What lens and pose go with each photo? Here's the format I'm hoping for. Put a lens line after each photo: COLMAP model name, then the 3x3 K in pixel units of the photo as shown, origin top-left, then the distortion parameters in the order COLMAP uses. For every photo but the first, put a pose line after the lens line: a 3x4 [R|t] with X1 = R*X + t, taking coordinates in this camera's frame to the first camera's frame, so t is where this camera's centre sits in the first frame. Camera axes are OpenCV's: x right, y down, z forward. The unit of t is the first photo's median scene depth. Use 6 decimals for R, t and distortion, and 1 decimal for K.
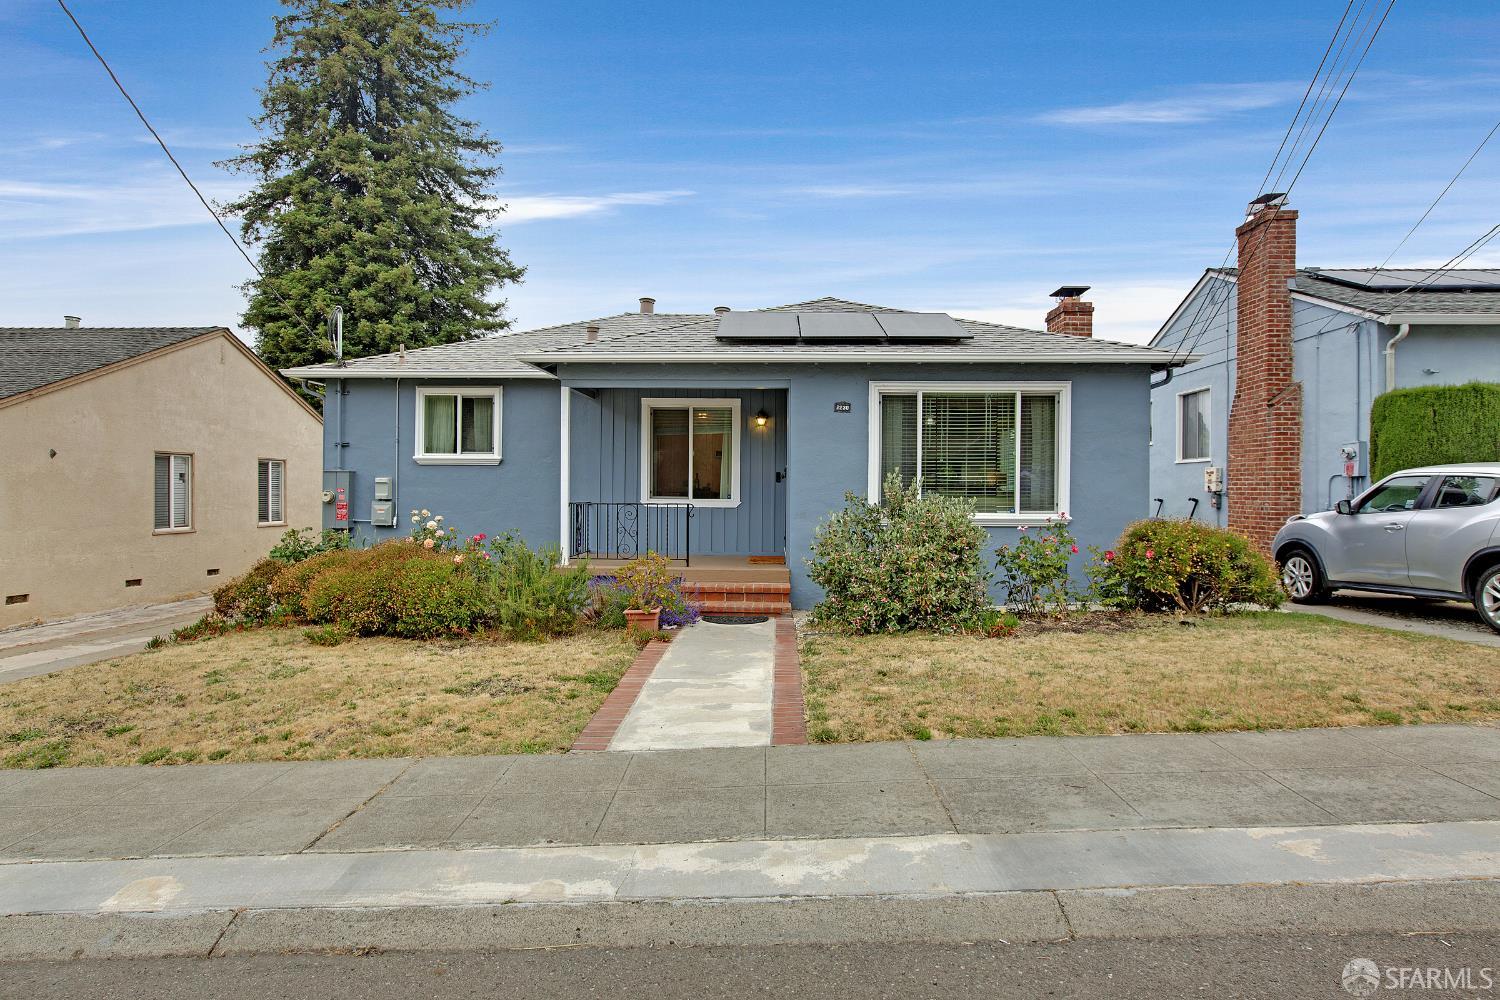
lens RADIAL K [[795.7, 0, 750.0], [0, 795.7, 500.0], [0, 0, 1]] dist [0.000247, -0.001539]
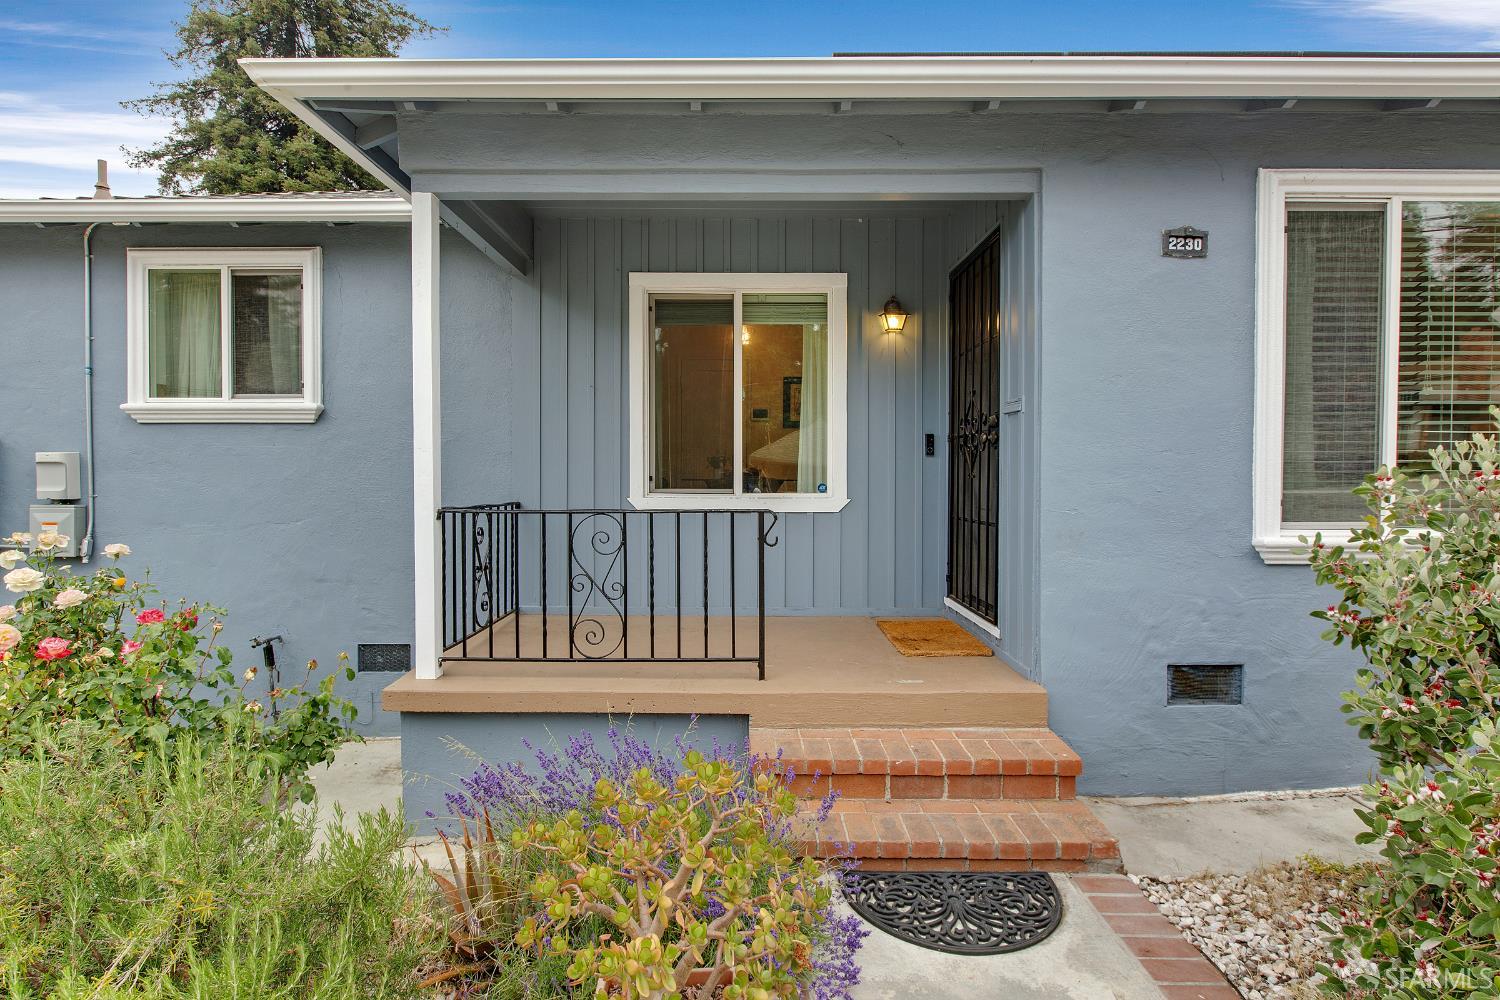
lens RADIAL K [[743.9, 0, 744.3], [0, 743.9, 494.4], [0, 0, 1]] dist [-0.003364, -0.001072]
pose [[0.999538, -0.007368, 0.029490, -0.081823], [0.007087, 0.999928, 0.009634, -0.004928], [-0.029559, -0.009421, 0.999519, 0.556899]]
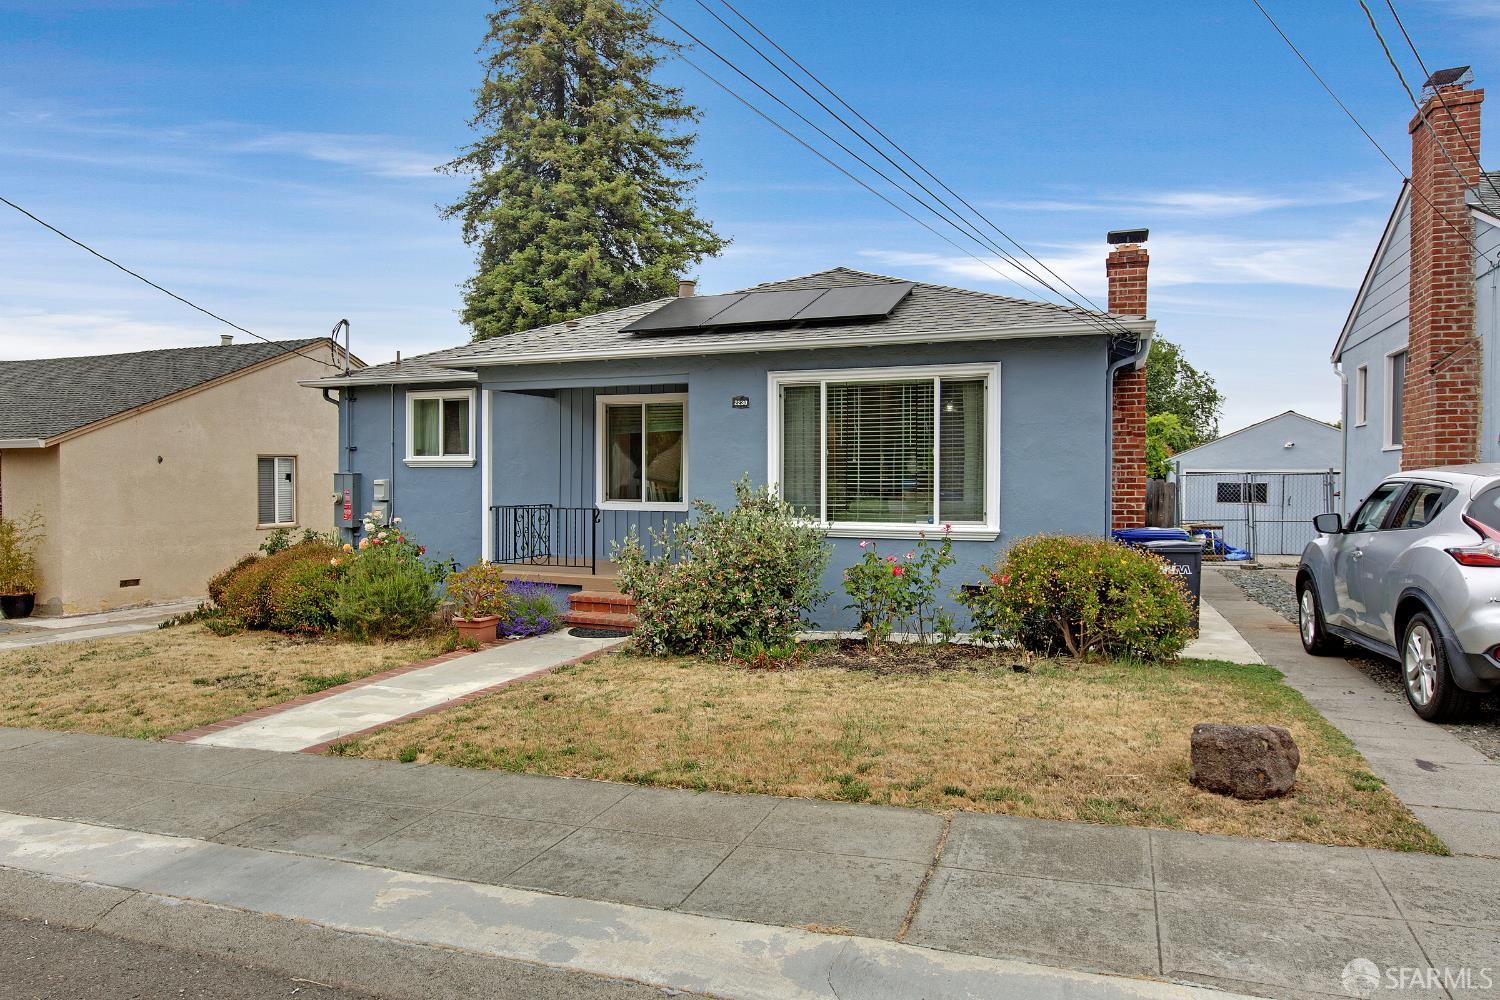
lens RADIAL K [[921.4, 0, 750.0], [0, 921.4, 500.0], [0, 0, 1]] dist [-0.005661, 0.000139]
pose [[0.939148, 0.005152, -0.343475, 0.404351], [-0.000866, 0.999920, 0.012632, -0.016767], [0.343513, -0.011566, 0.939077, 0.026647]]
